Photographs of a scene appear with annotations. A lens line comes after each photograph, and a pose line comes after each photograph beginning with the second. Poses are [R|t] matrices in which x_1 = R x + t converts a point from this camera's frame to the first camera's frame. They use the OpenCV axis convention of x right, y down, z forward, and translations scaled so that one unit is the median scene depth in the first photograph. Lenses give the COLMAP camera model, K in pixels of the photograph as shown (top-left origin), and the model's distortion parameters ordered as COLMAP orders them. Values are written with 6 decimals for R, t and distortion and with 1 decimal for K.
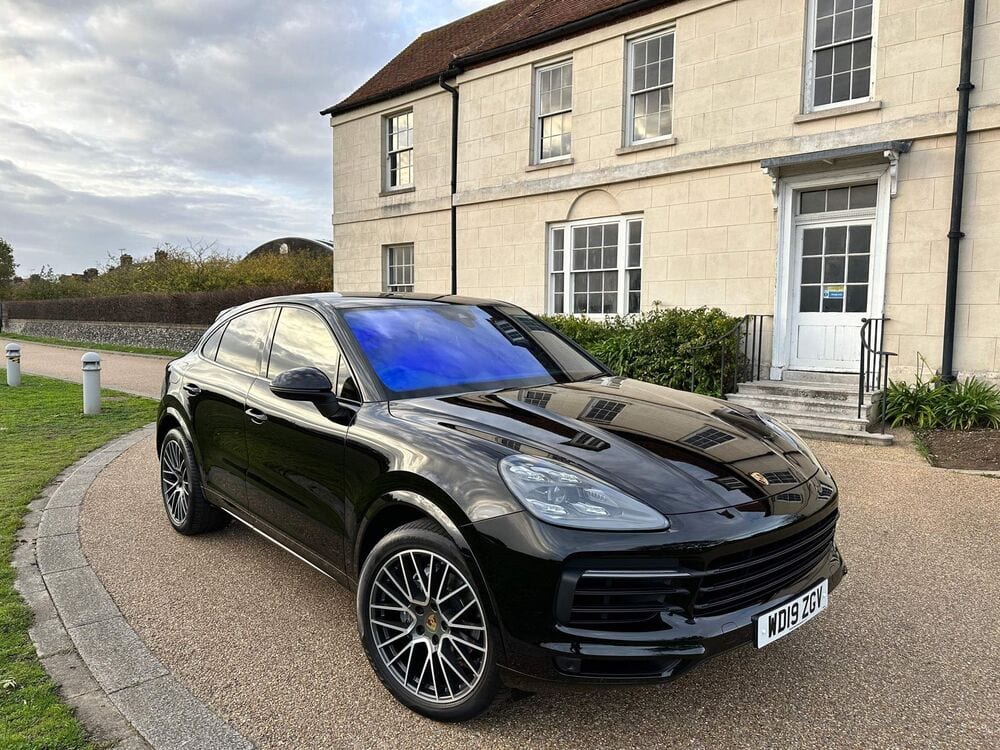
lens RADIAL K [[740.8, 0, 500.0], [0, 740.8, 375.0], [0, 0, 1]] dist [0.044872, -0.053397]
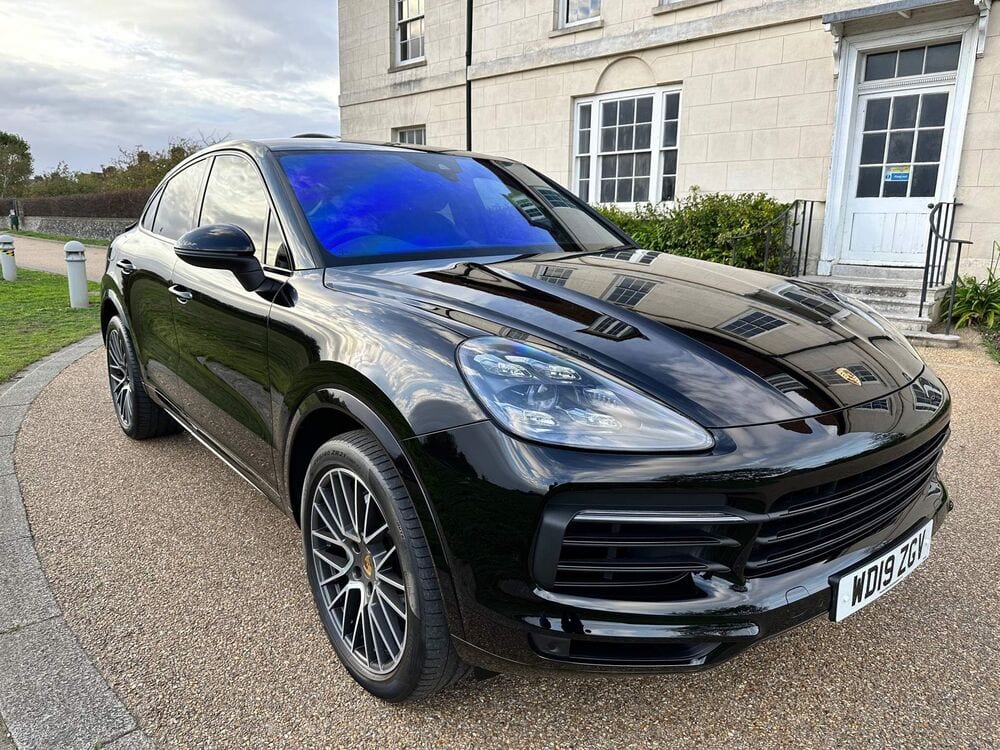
lens RADIAL K [[730.9, 0, 500.0], [0, 730.9, 375.0], [0, 0, 1]] dist [-0.000304, 0.010310]
pose [[0.999125, 0.009555, -0.040706, 0.018623], [-0.004341, 0.991982, 0.126304, 0.017190], [0.041586, -0.126017, 0.991156, 0.102626]]
